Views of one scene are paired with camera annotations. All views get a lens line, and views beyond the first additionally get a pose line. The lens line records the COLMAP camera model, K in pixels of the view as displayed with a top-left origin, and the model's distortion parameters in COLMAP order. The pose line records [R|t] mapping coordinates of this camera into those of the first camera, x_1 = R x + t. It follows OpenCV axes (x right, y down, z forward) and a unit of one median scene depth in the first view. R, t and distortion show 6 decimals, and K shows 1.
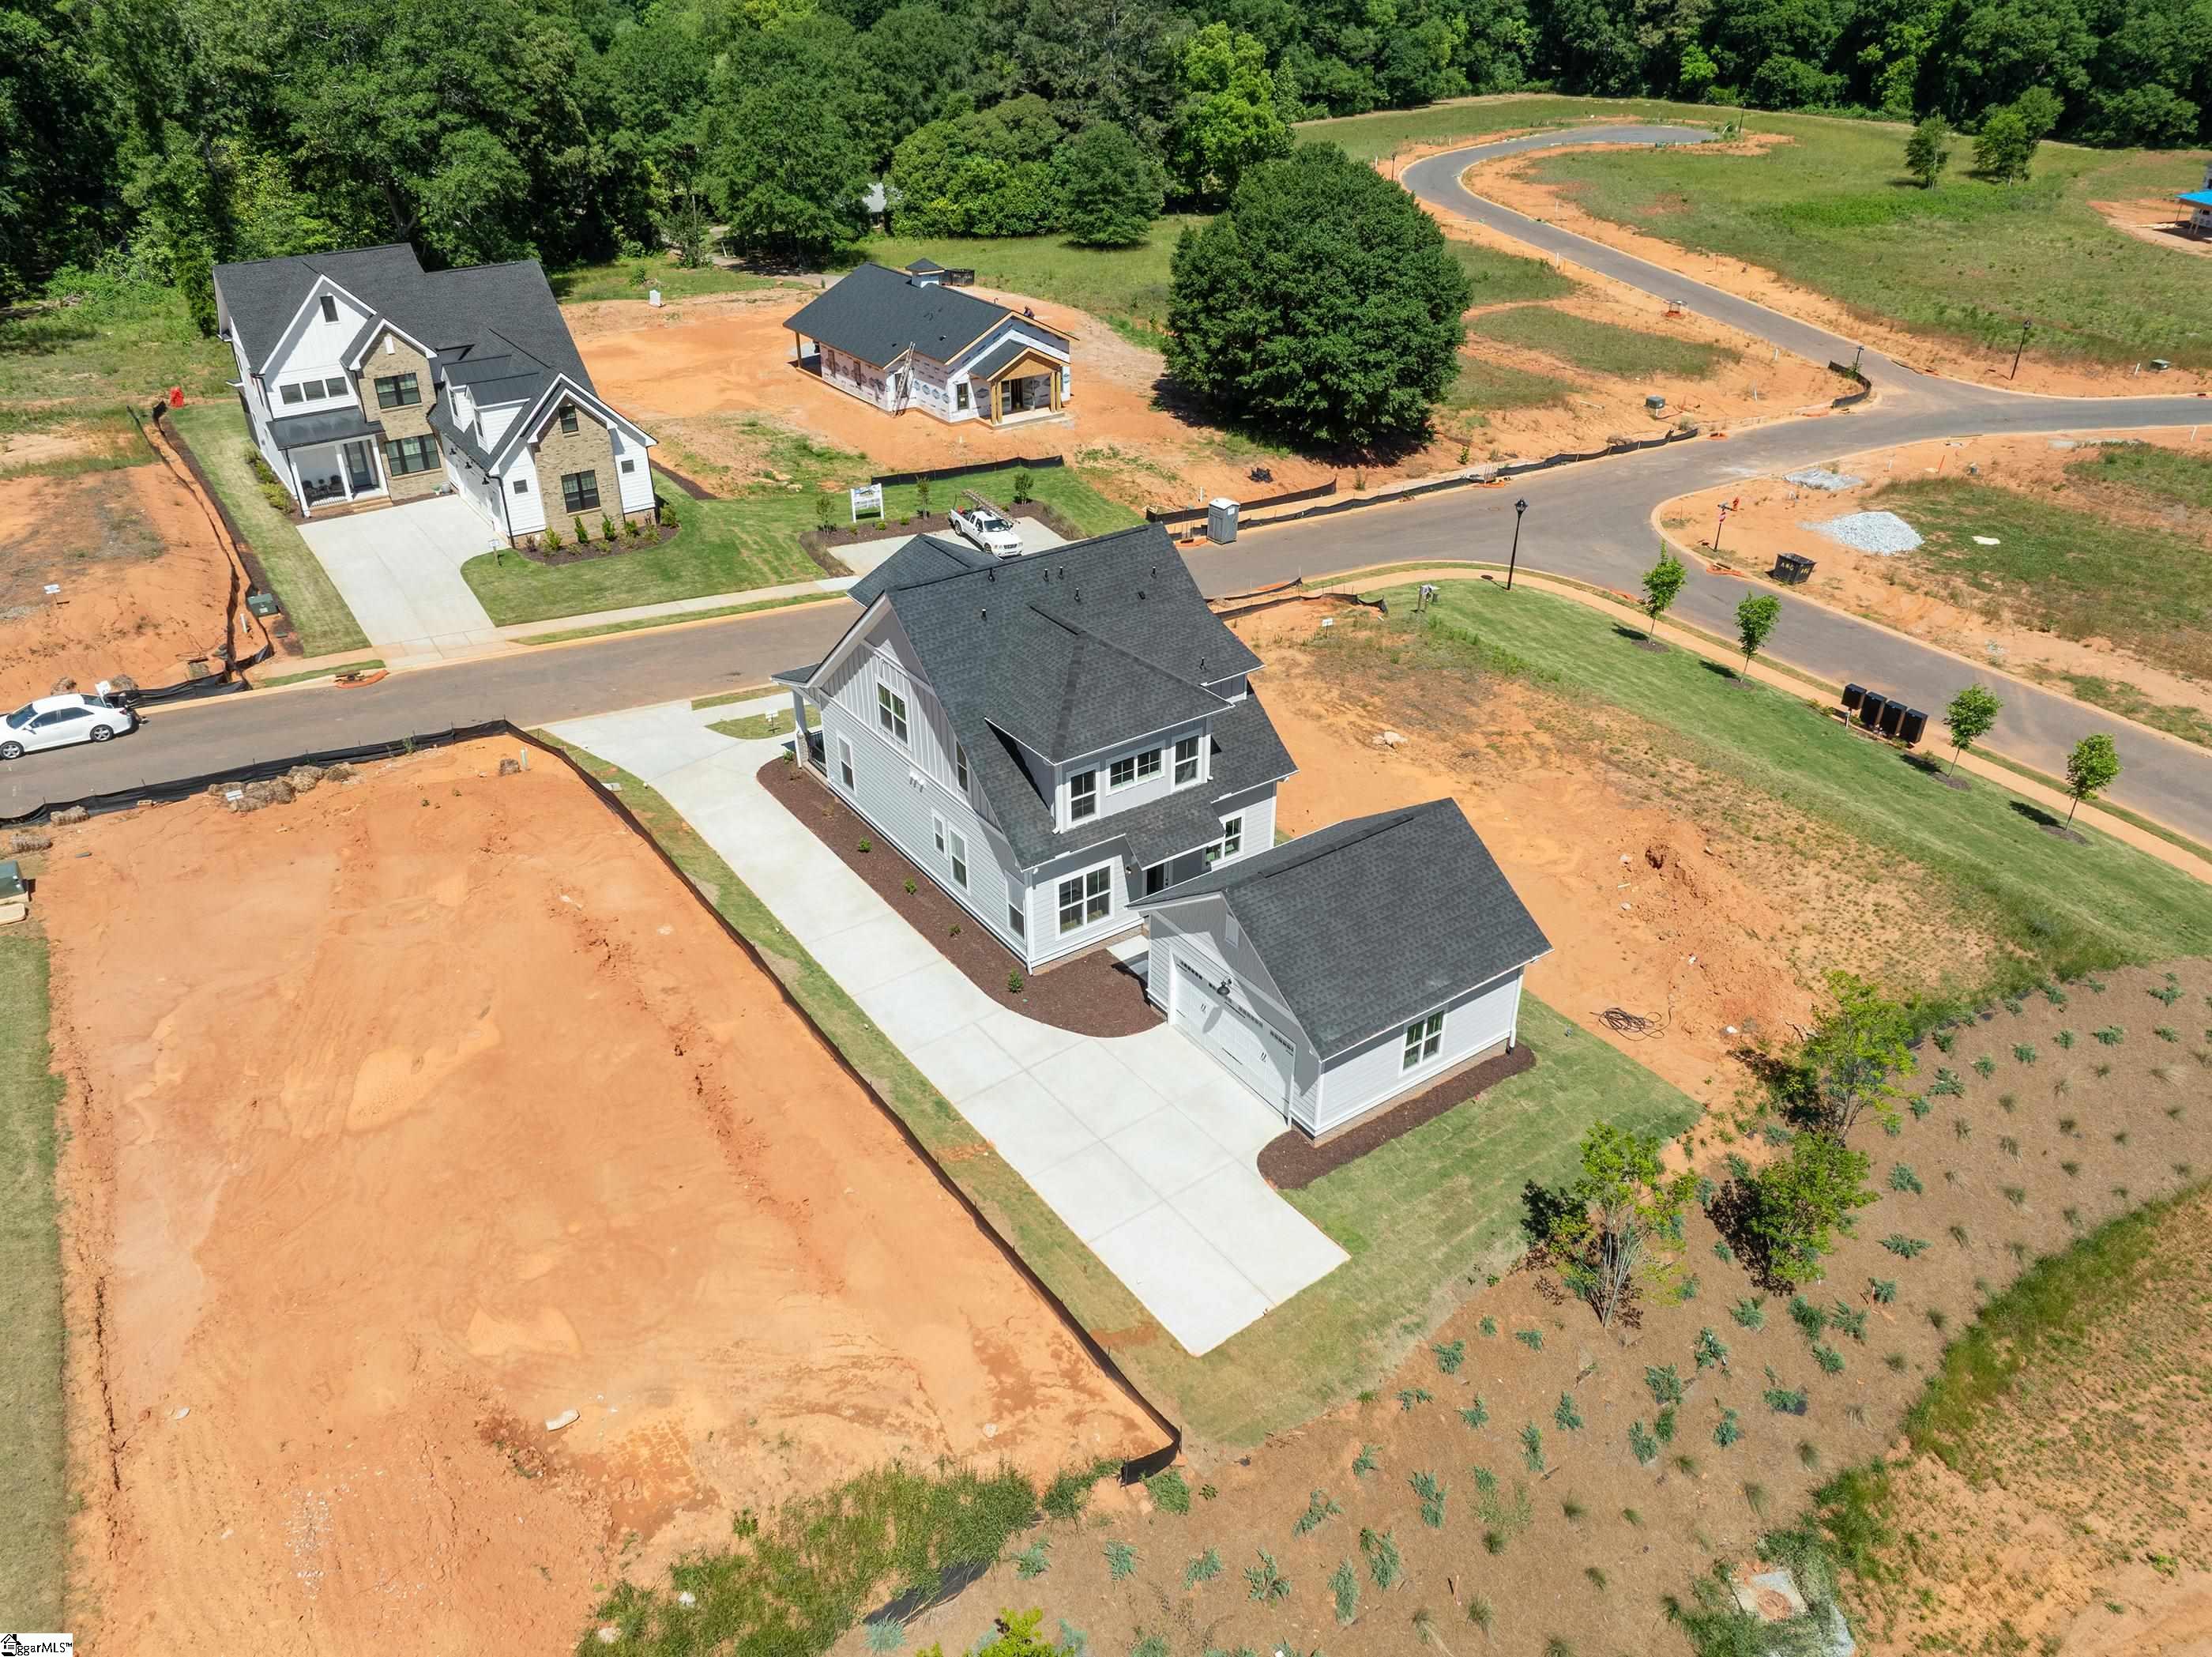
lens RADIAL K [[1574.6, 0, 1106.0], [0, 1574.6, 828.5], [0, 0, 1]] dist [-0.040235, 0.004630]
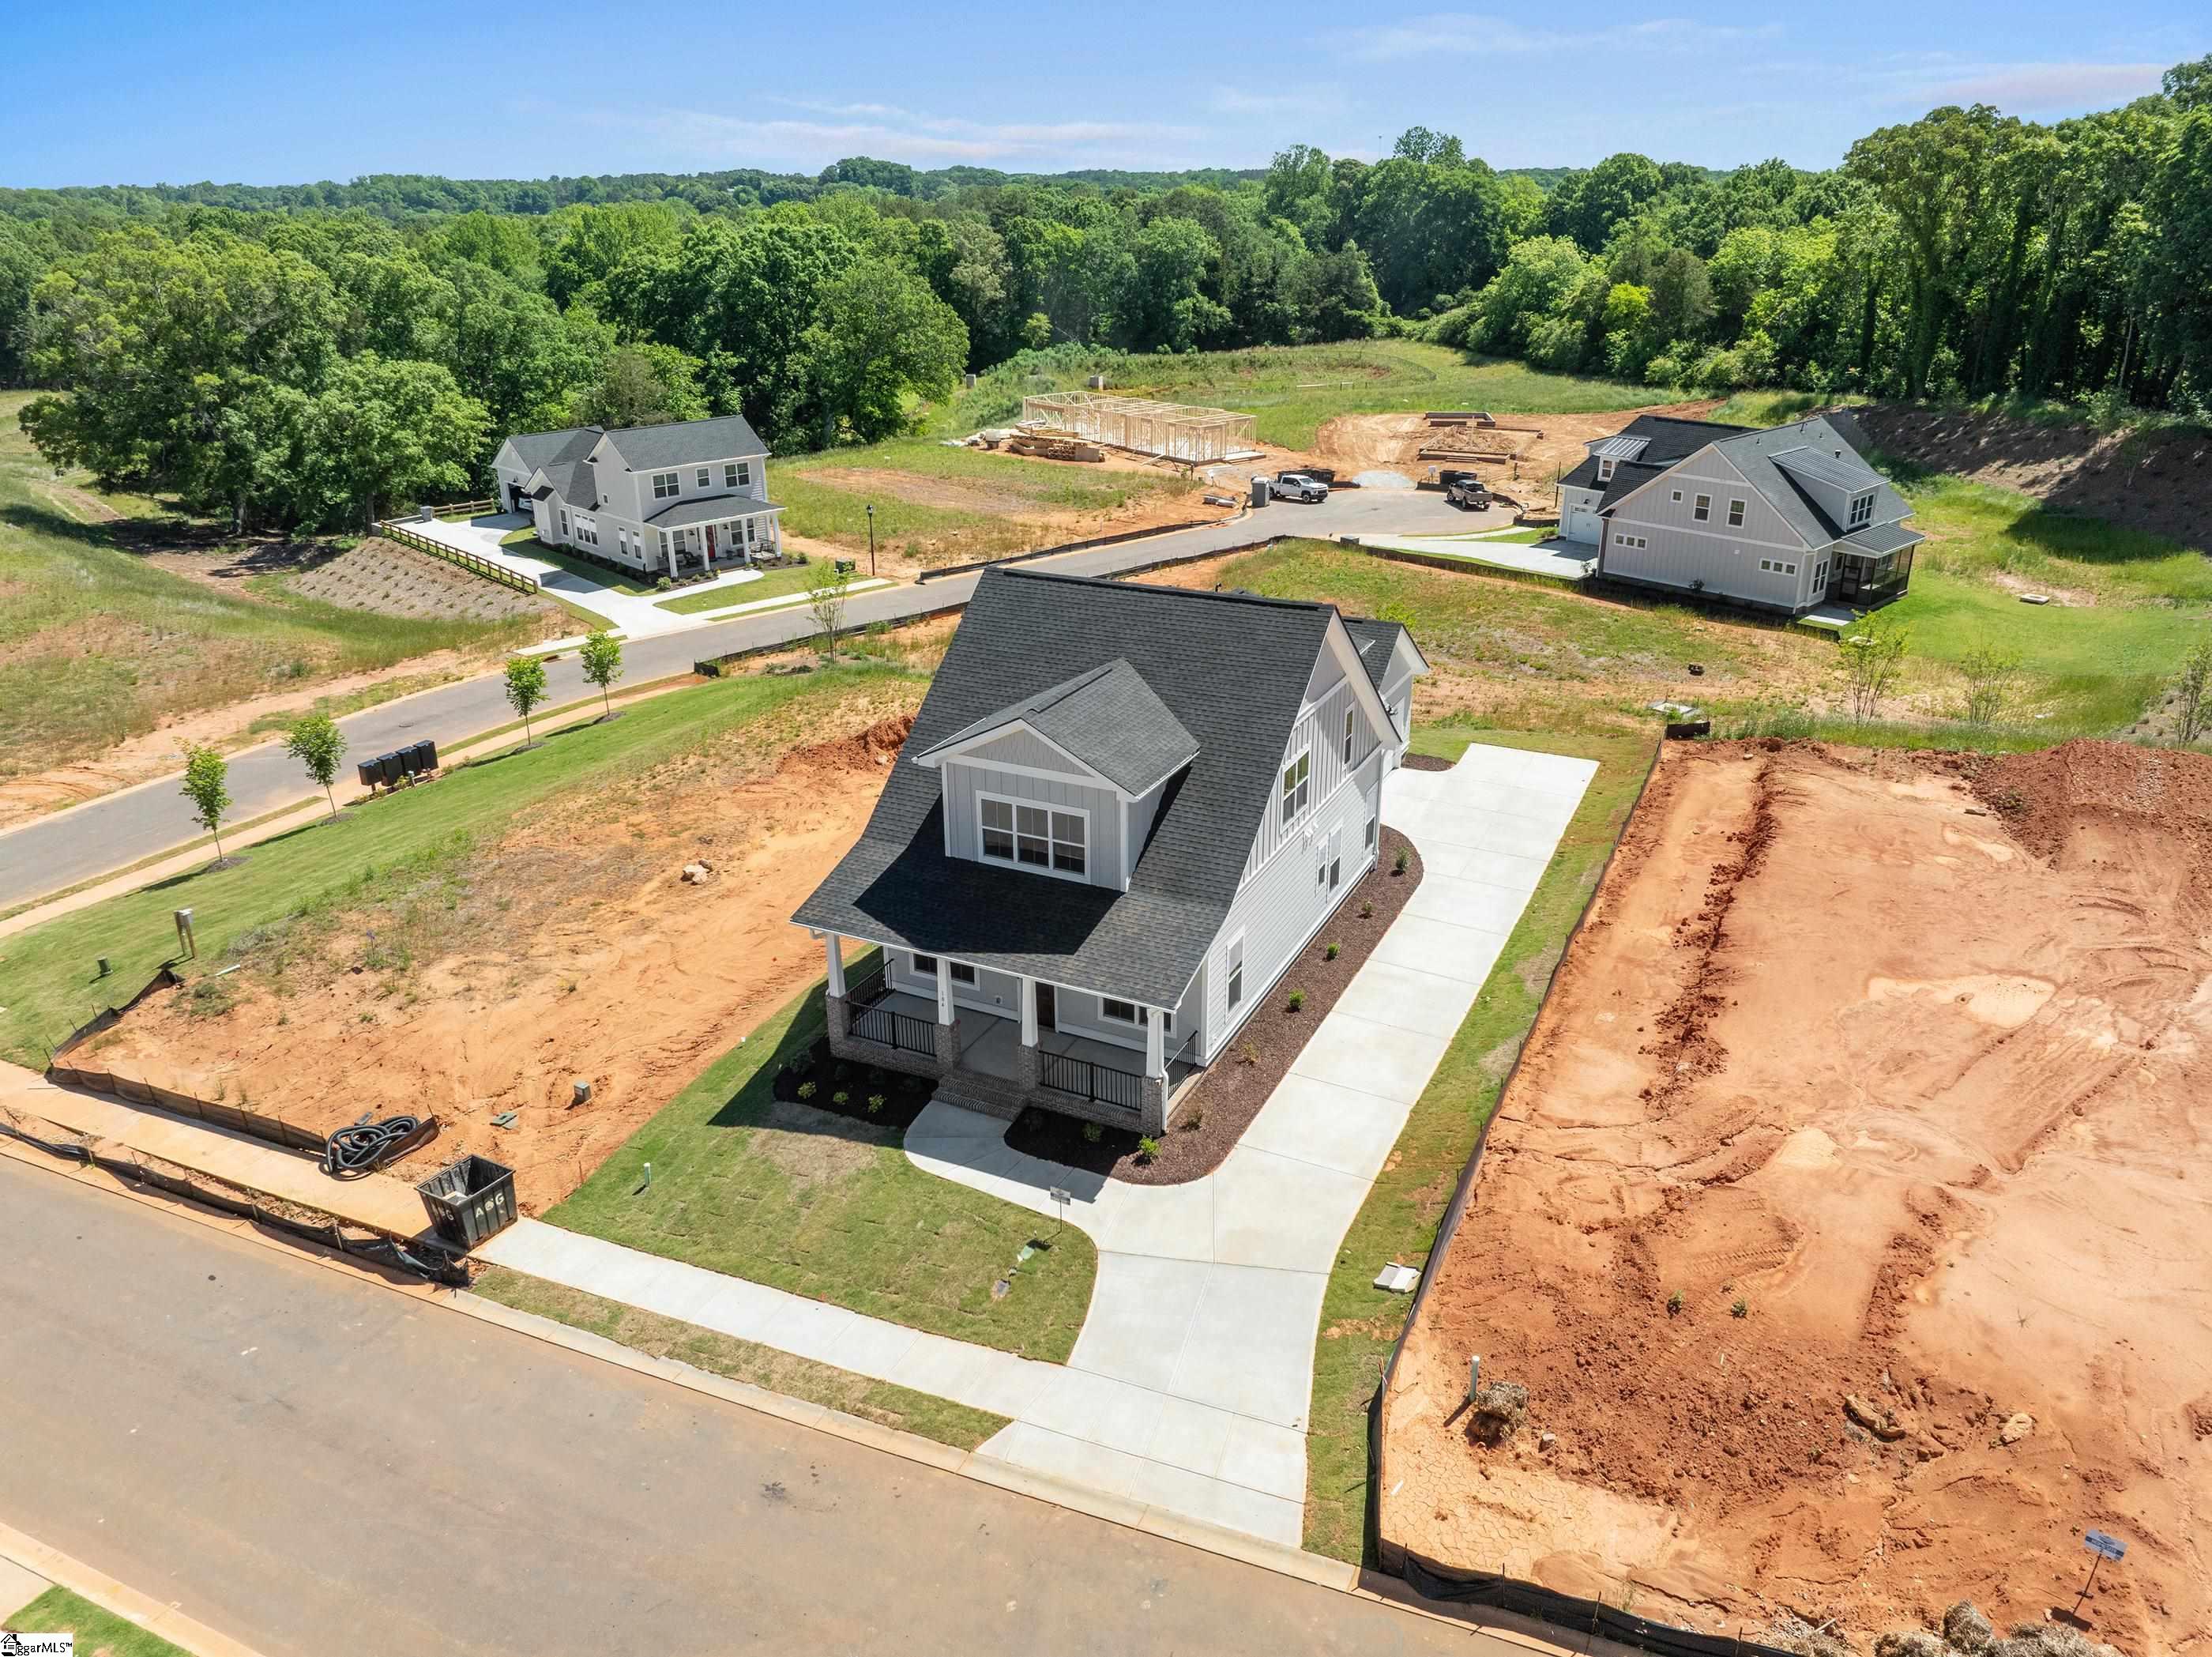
lens RADIAL K [[1556.1, 0, 1146.4], [0, 1556.1, 828.5], [0, 0, 1]] dist [-0.034411, 0.000909]
pose [[-0.495532, -0.333988, 0.801810, -0.490057], [0.447292, 0.693187, 0.565175, -0.357861], [-0.744566, 0.638705, -0.194107, 0.801035]]
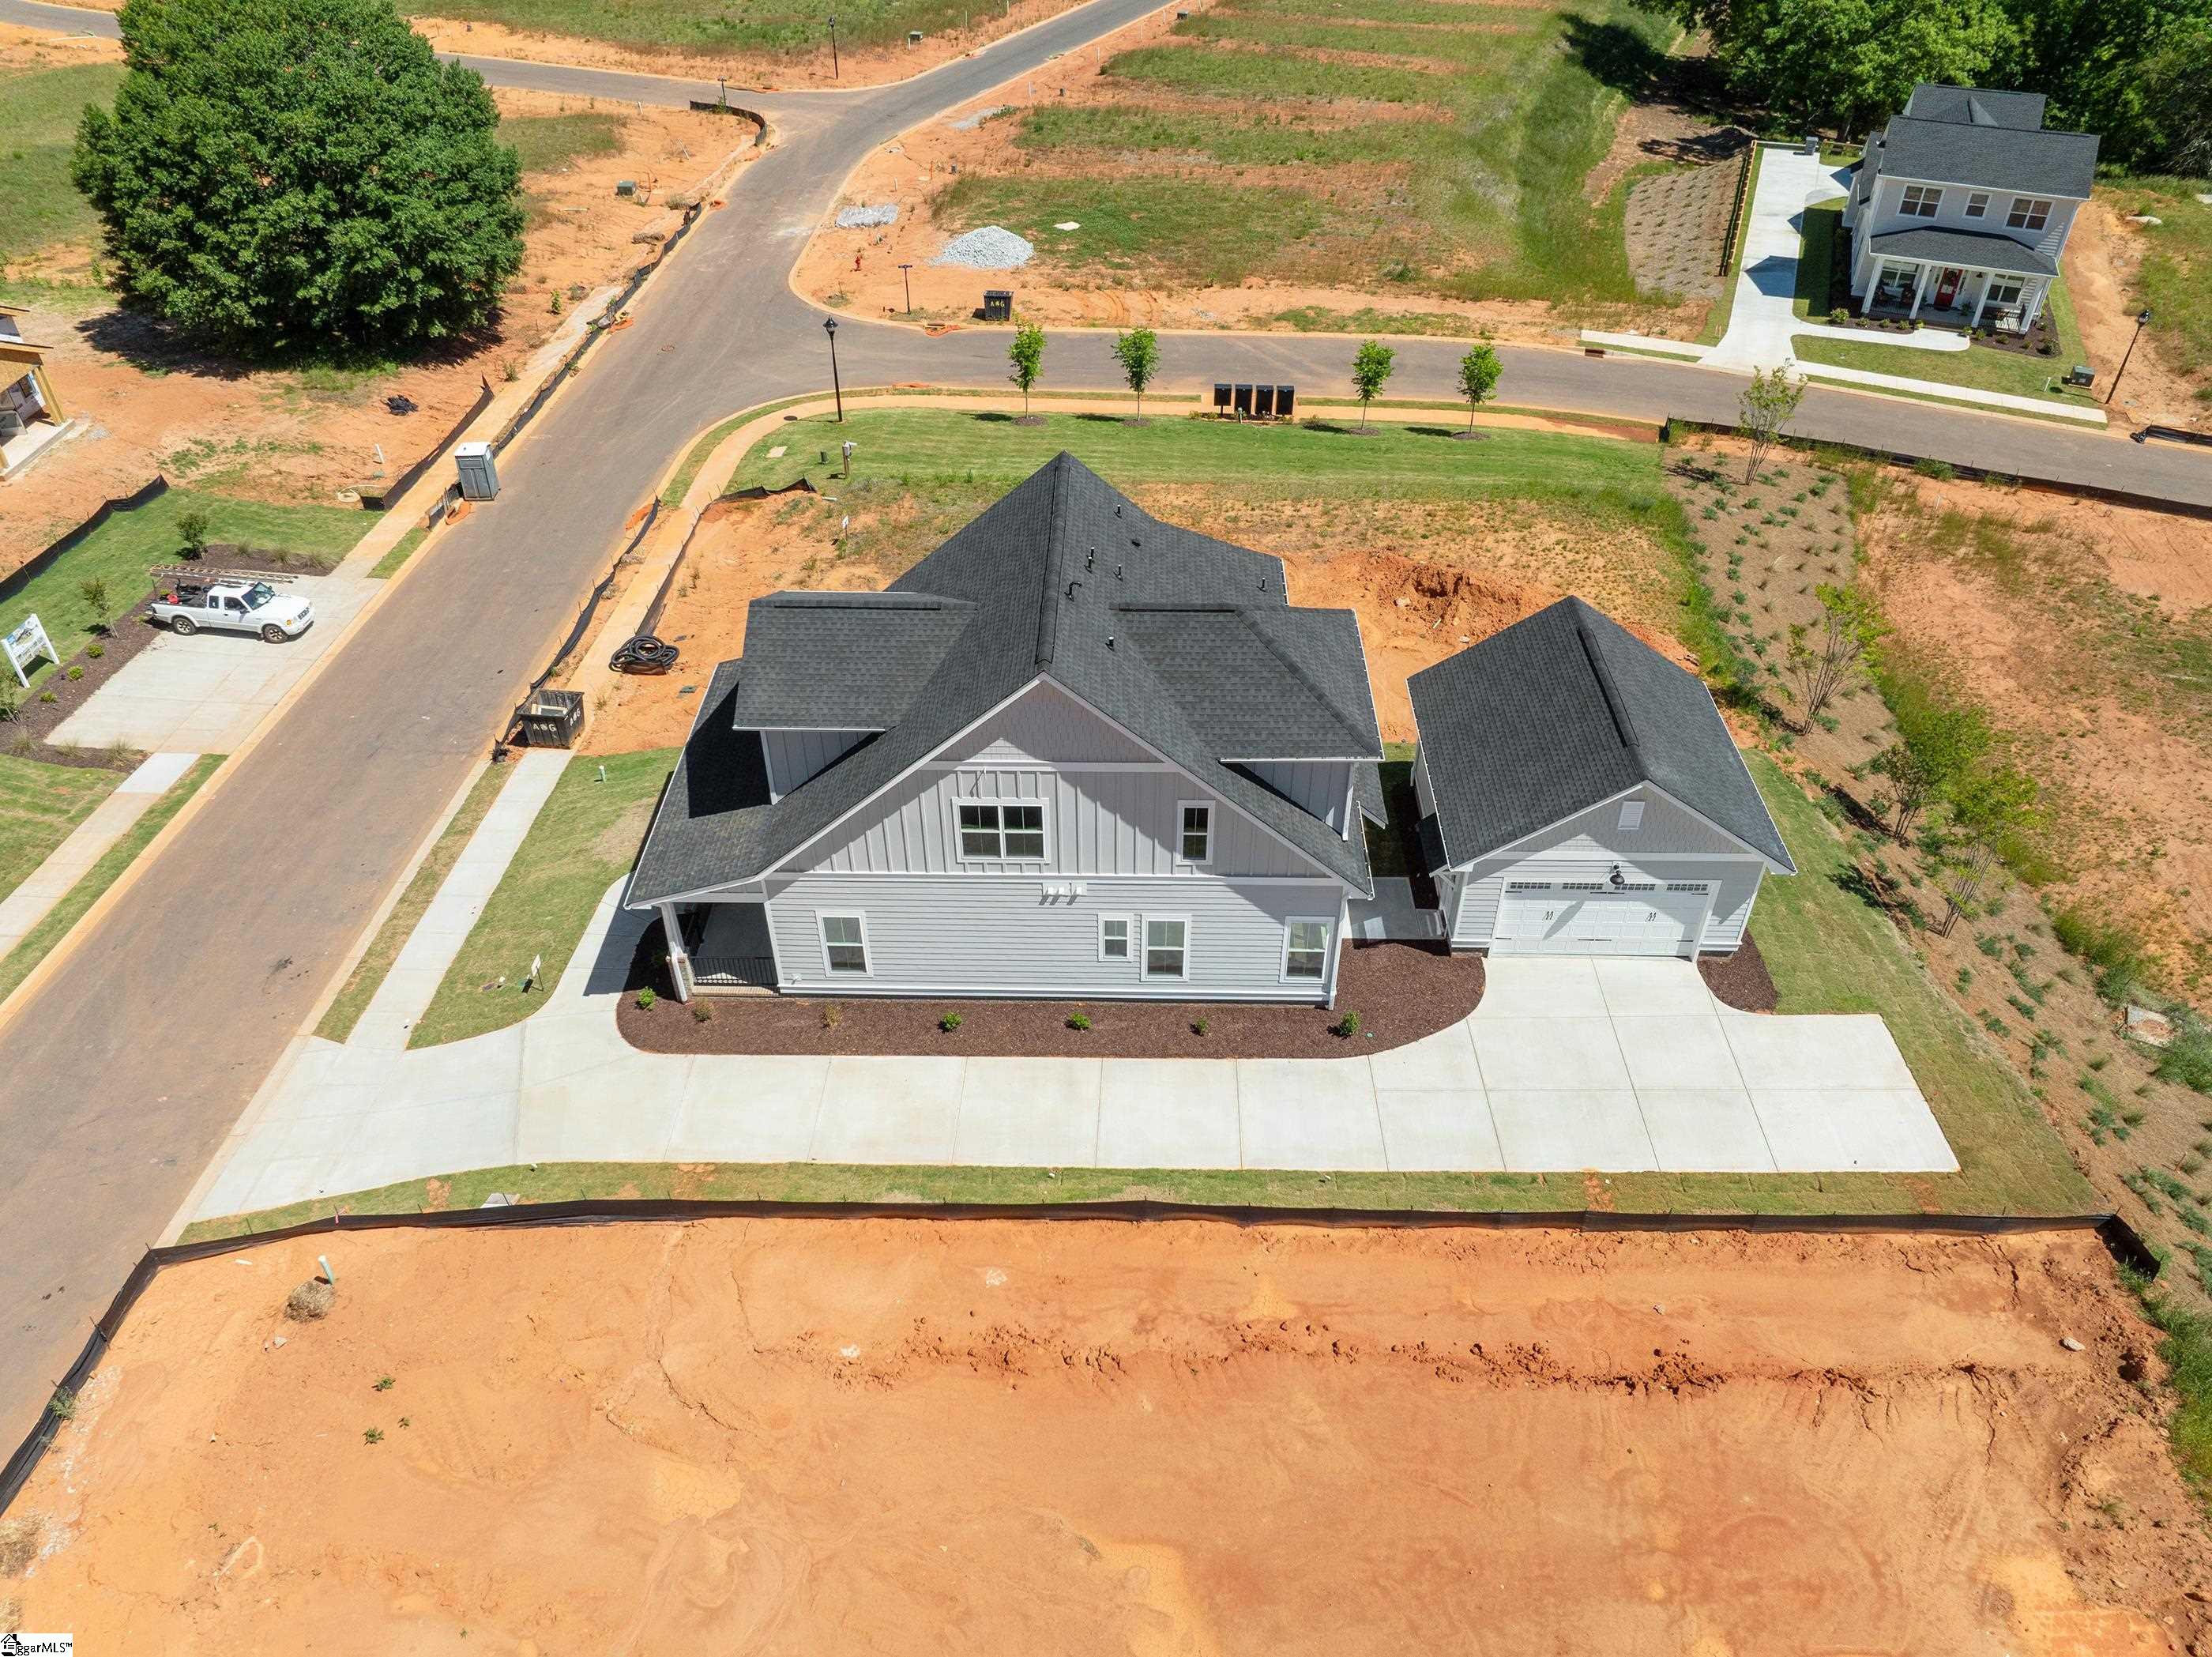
lens RADIAL K [[1574.6, 0, 1106.0], [0, 1574.6, 828.5], [0, 0, 1]] dist [-0.040235, 0.004630]
pose [[0.588035, -0.505106, 0.631730, -0.361389], [0.411232, 0.859259, 0.304240, -0.175682], [-0.696493, 0.080884, 0.712990, 0.301818]]
